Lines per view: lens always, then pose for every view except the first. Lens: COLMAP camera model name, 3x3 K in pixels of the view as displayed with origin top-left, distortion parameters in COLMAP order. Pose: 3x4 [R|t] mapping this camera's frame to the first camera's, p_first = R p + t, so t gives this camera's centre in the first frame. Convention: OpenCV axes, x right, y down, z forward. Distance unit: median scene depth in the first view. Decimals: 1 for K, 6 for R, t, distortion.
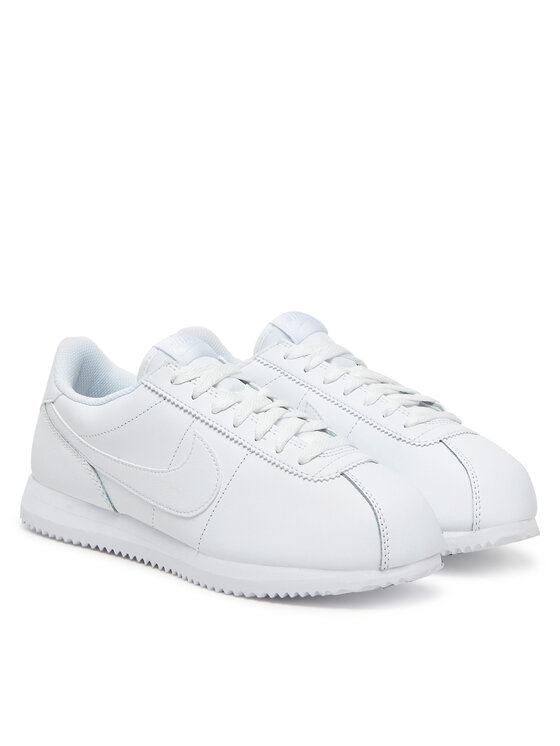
lens RADIAL K [[1461.7, 0, 280.0], [0, 1461.7, 373.0], [0, 0, 1]] dist [0.008391, -0.001825]
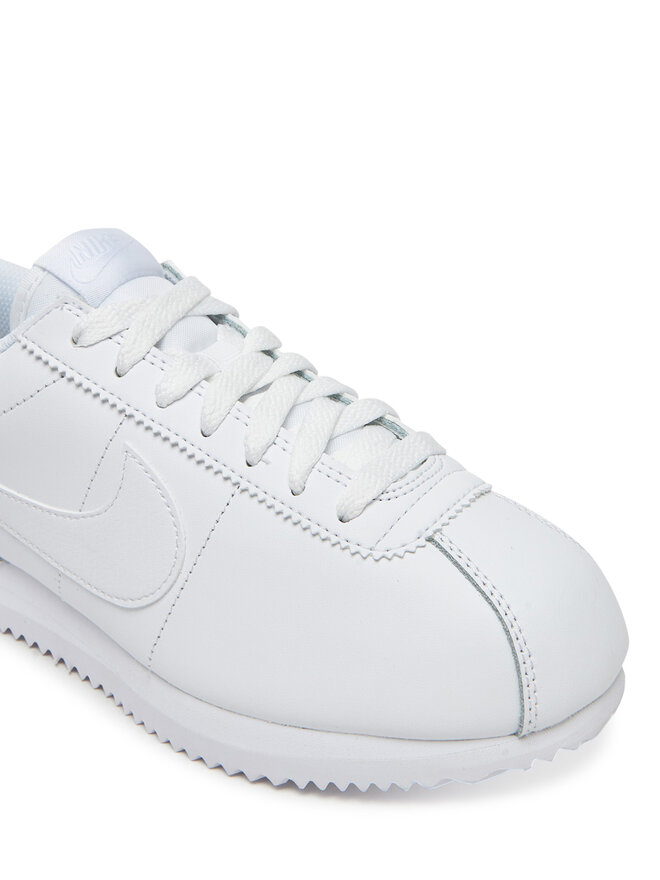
lens RADIAL K [[2214.5, 0, 330.0], [0, 2214.5, 440.0], [0, 0, 1]] dist [-0.039066, -0.086032]
pose [[0.997652, -0.065139, 0.021132, -0.004008], [0.061943, 0.989948, 0.127148, -0.054862], [-0.029201, -0.125540, 0.991659, 0.243648]]
